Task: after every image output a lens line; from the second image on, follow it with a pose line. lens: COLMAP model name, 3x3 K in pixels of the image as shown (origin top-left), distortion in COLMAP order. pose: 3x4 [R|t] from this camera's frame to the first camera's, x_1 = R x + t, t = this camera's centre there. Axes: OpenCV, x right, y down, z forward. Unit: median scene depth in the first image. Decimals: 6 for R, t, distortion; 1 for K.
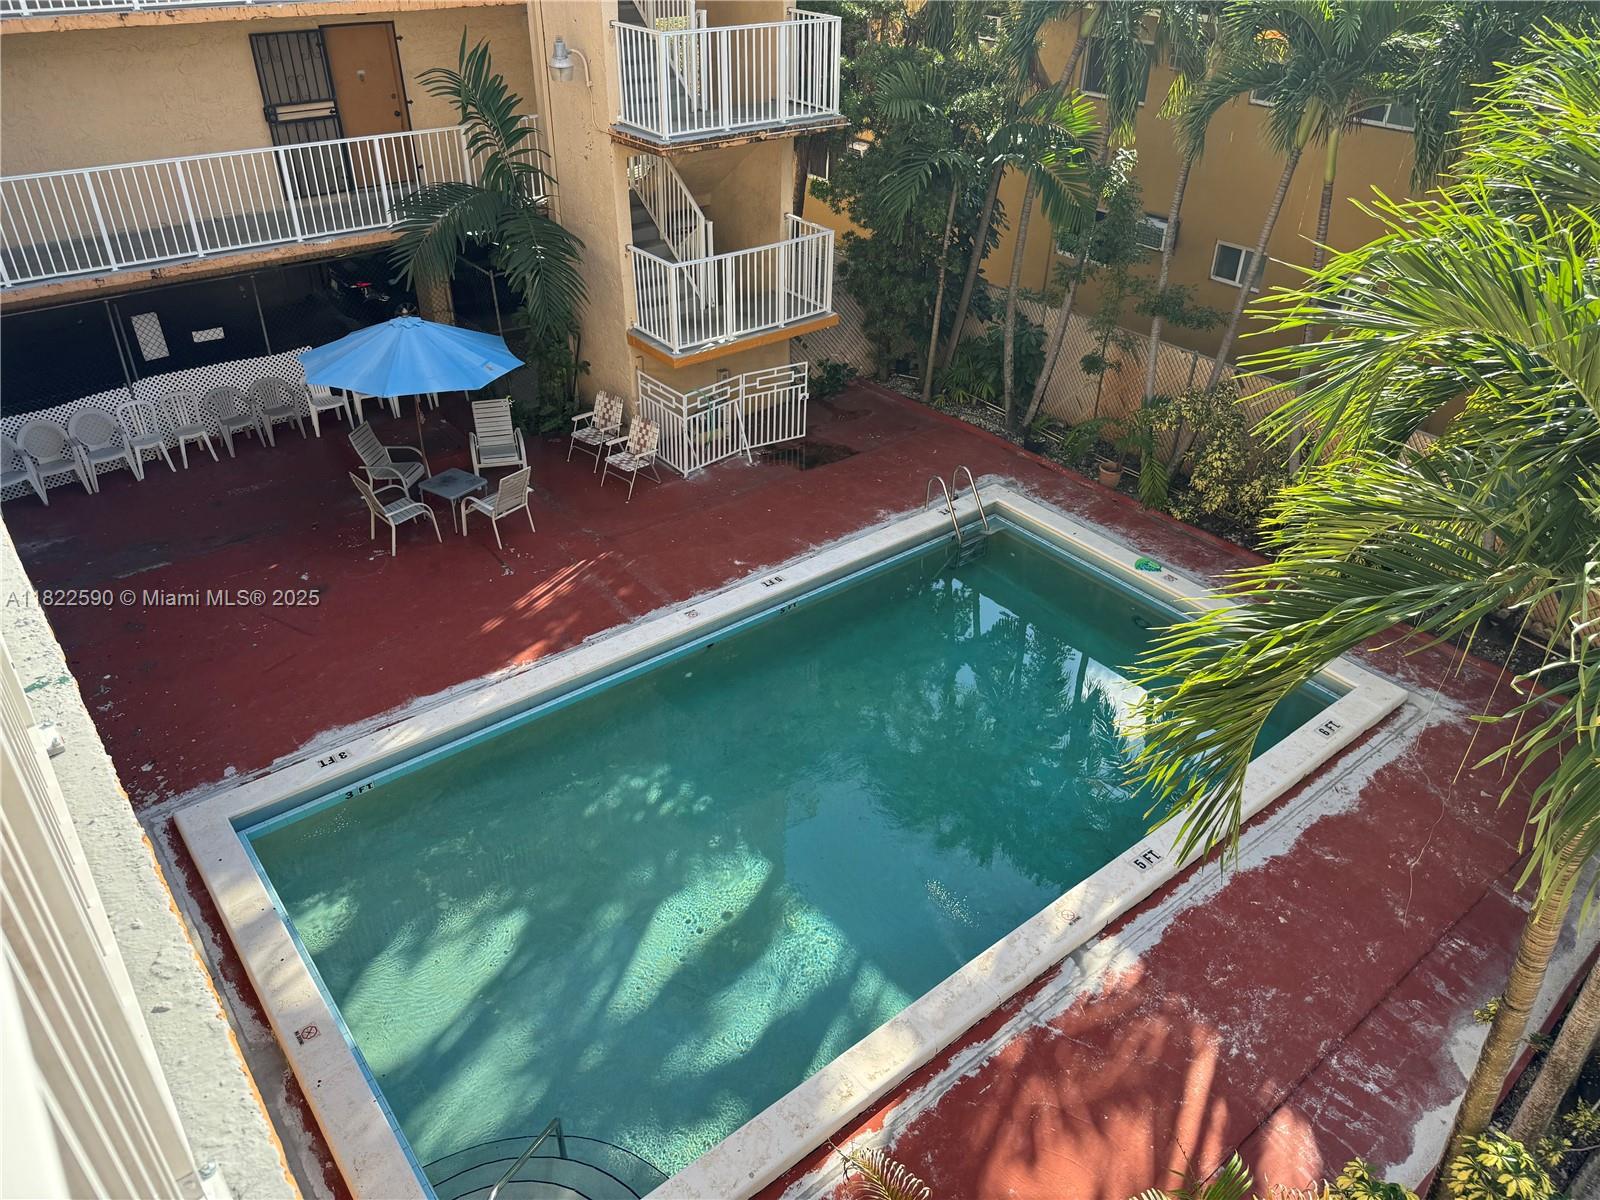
lens RADIAL K [[1131.1, 0, 799.2], [0, 1131.1, 597.6], [0, 0, 1]] dist [-0.003445, -0.009496]
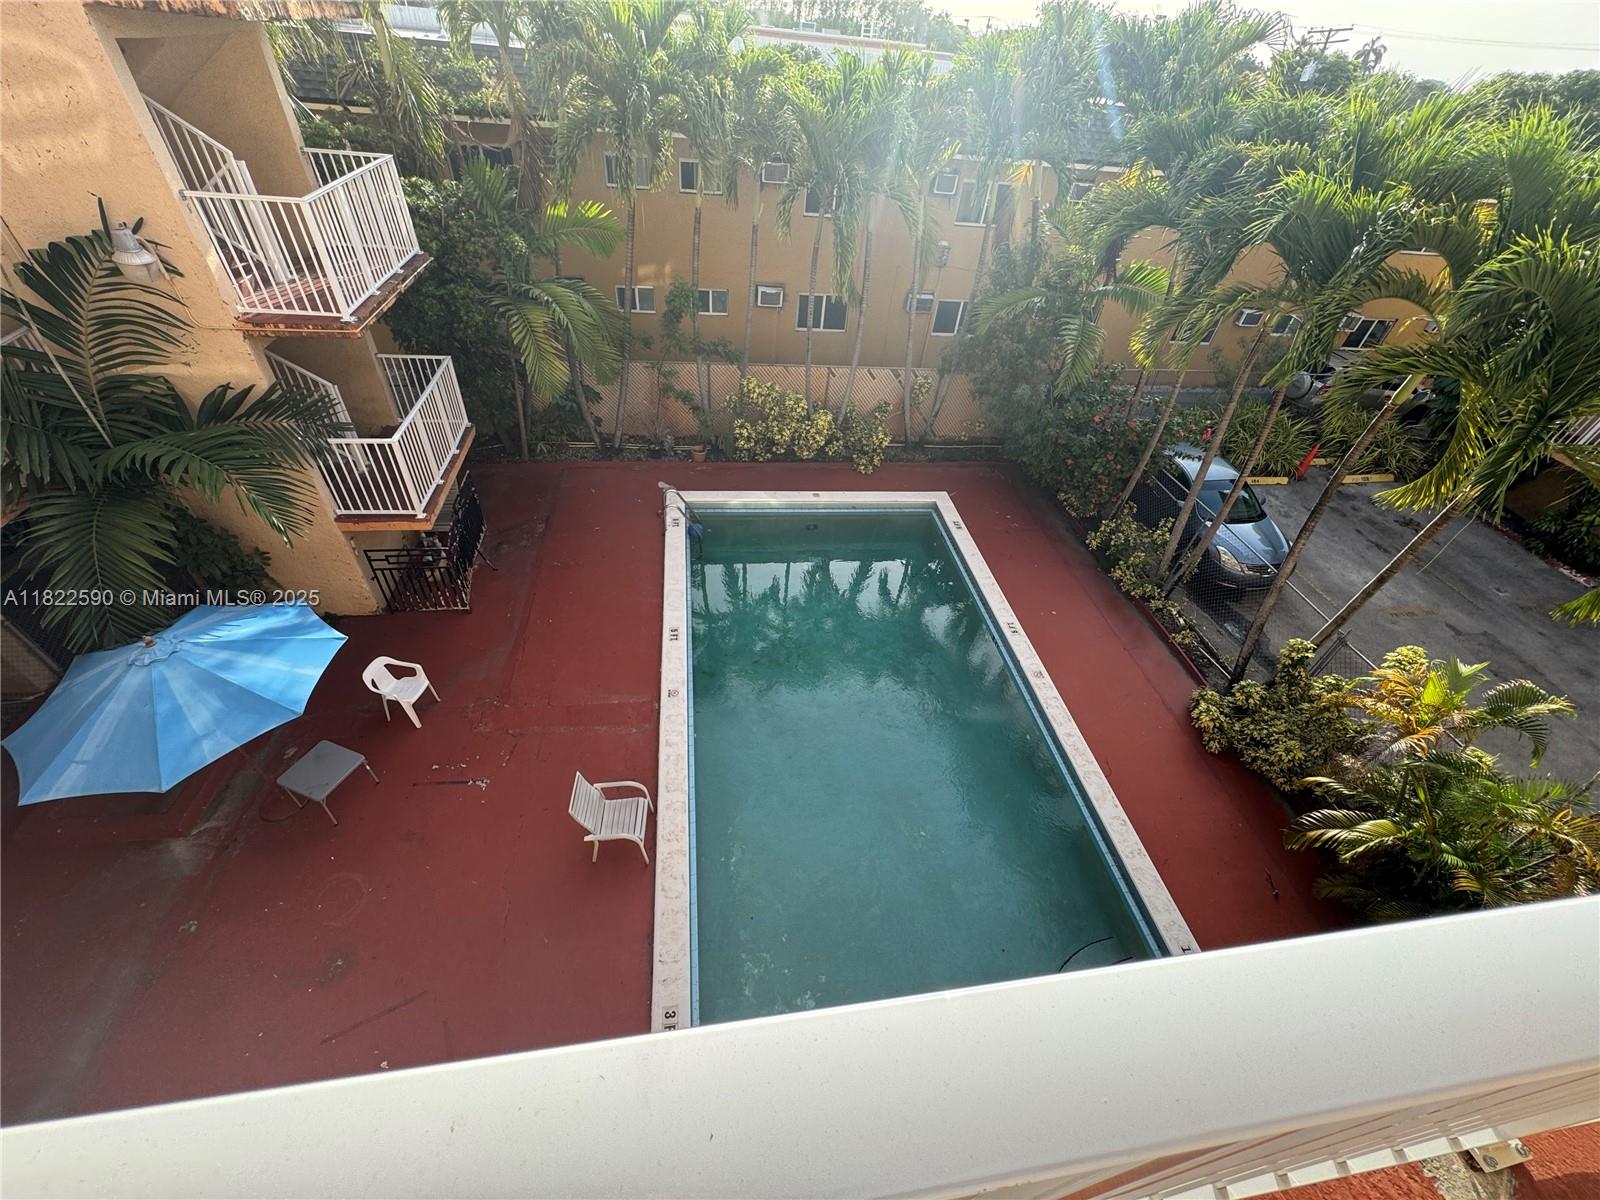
lens RADIAL K [[637.6, 0, 802.5], [0, 637.6, 596.7], [0, 0, 1]] dist [-0.002256, 0.000049]
pose [[0.498615, -0.552354, 0.668048, -0.372104], [0.401893, 0.830155, 0.386425, -0.242022], [-0.768027, 0.075807, 0.635915, 0.354722]]
